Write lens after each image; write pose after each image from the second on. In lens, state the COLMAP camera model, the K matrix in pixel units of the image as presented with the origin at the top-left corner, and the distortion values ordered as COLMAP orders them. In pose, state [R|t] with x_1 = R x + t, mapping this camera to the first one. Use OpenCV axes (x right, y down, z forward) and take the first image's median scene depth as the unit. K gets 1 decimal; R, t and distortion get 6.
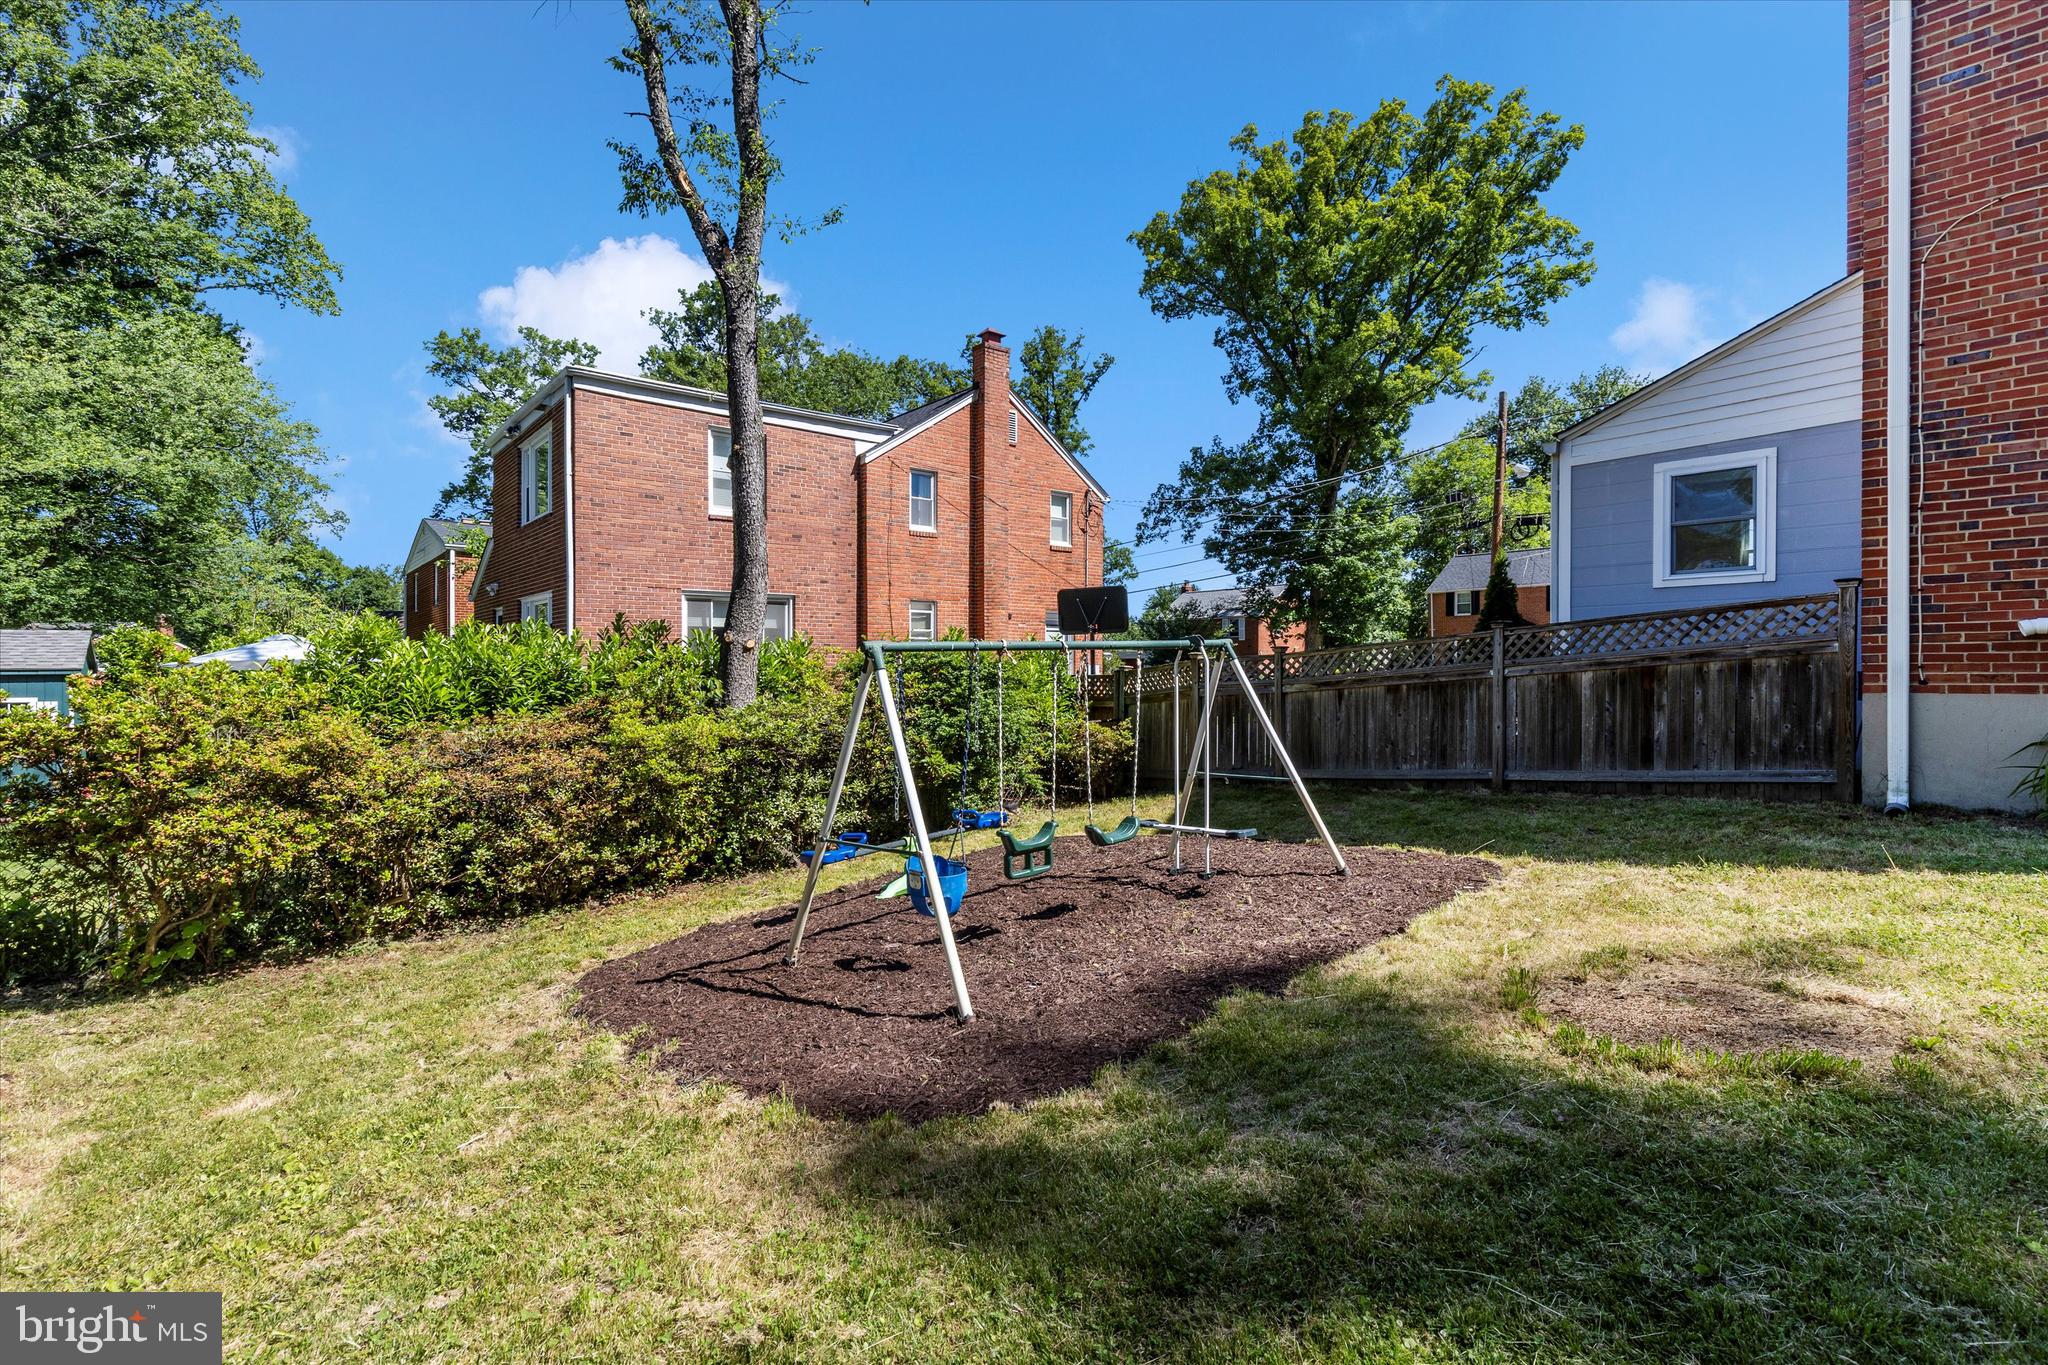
lens RADIAL K [[907.5, 0, 1028.8], [0, 907.5, 693.9], [0, 0, 1]] dist [0.009380, -0.000062]
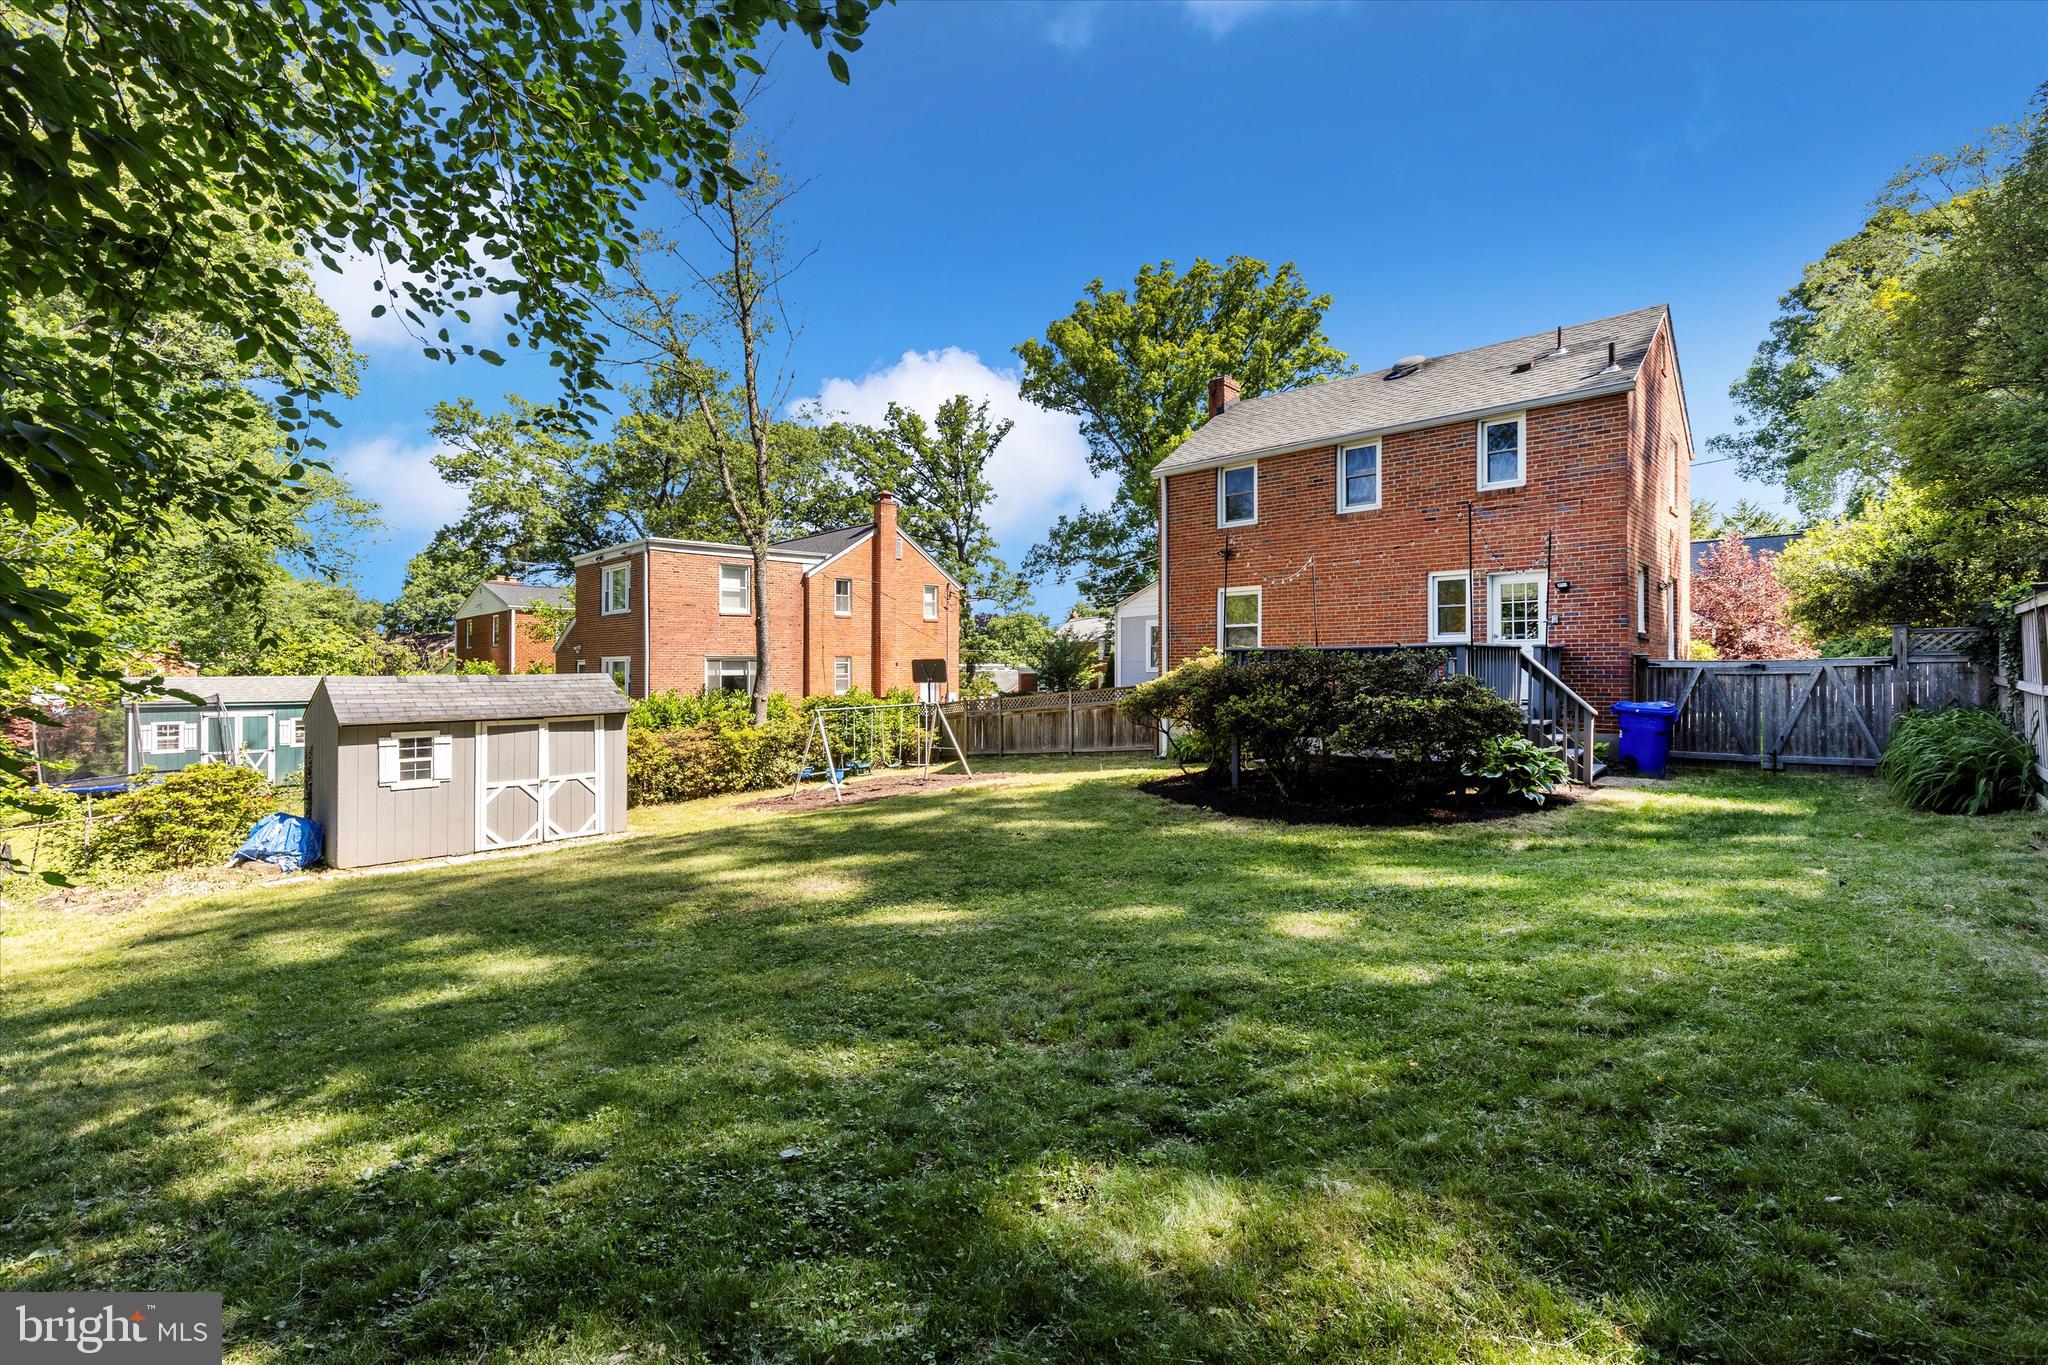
lens RADIAL K [[907.5, 0, 1028.8], [0, 907.5, 693.9], [0, 0, 1]] dist [0.009380, -0.000062]
pose [[0.997636, -0.002188, 0.068688, 0.048246], [0.002463, 0.999989, -0.003928, -0.011285], [-0.068678, 0.004088, 0.997630, -0.304646]]
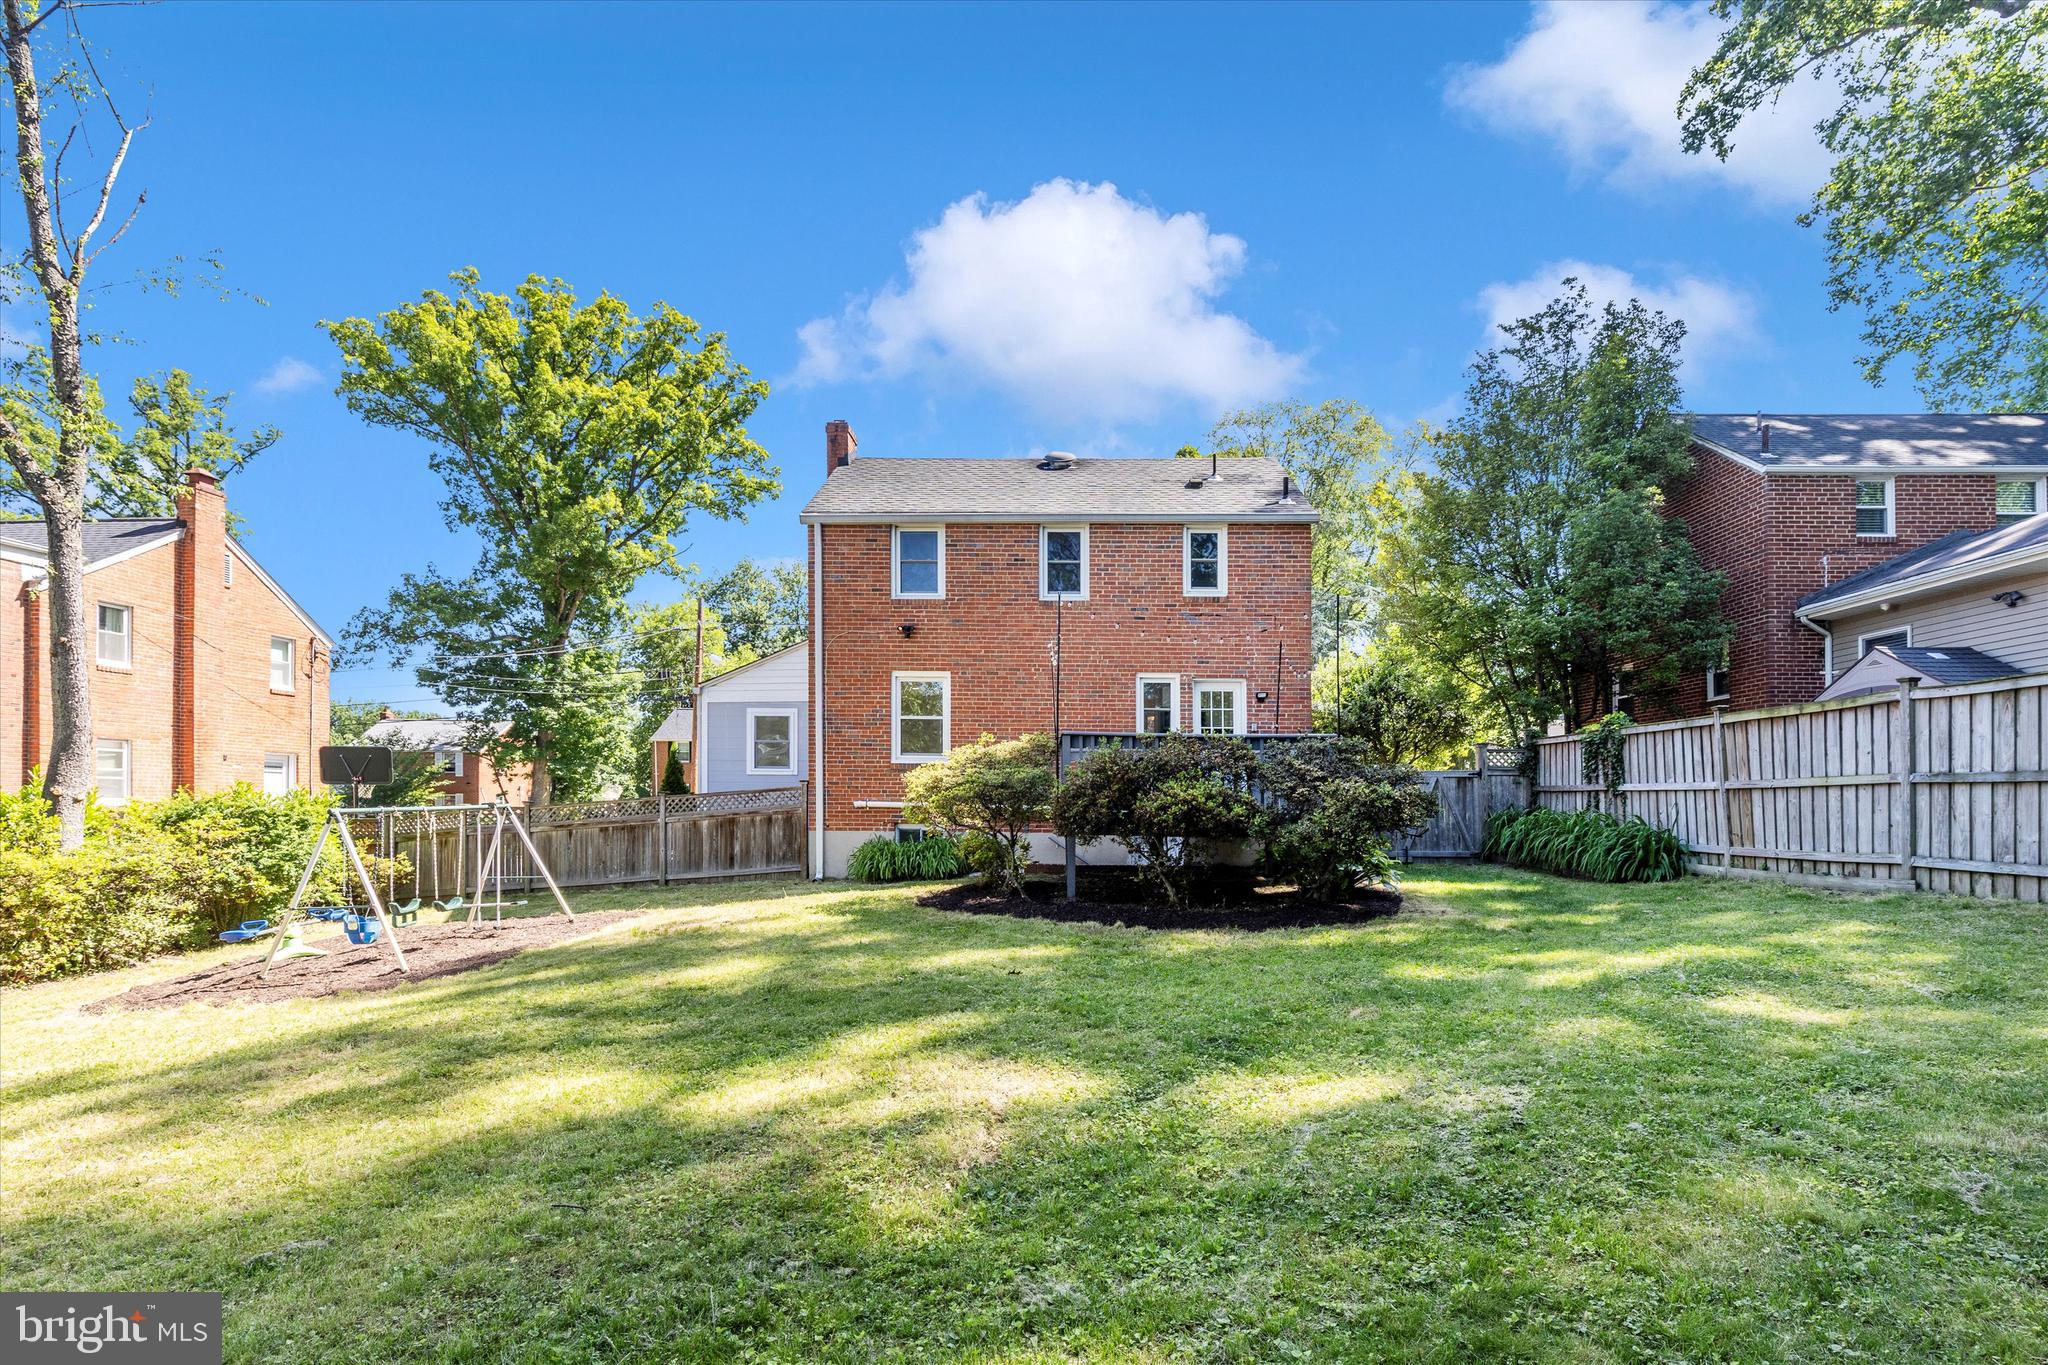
lens RADIAL K [[960.8, 0, 1033.4], [0, 960.8, 823.8], [0, 0, 1]] dist [0.003926, -0.000264]
pose [[0.710531, 0.000075, 0.703666, -0.062651], [0.005599, 0.999968, -0.005760, -0.000290], [-0.703644, 0.008032, 0.710508, -0.180524]]
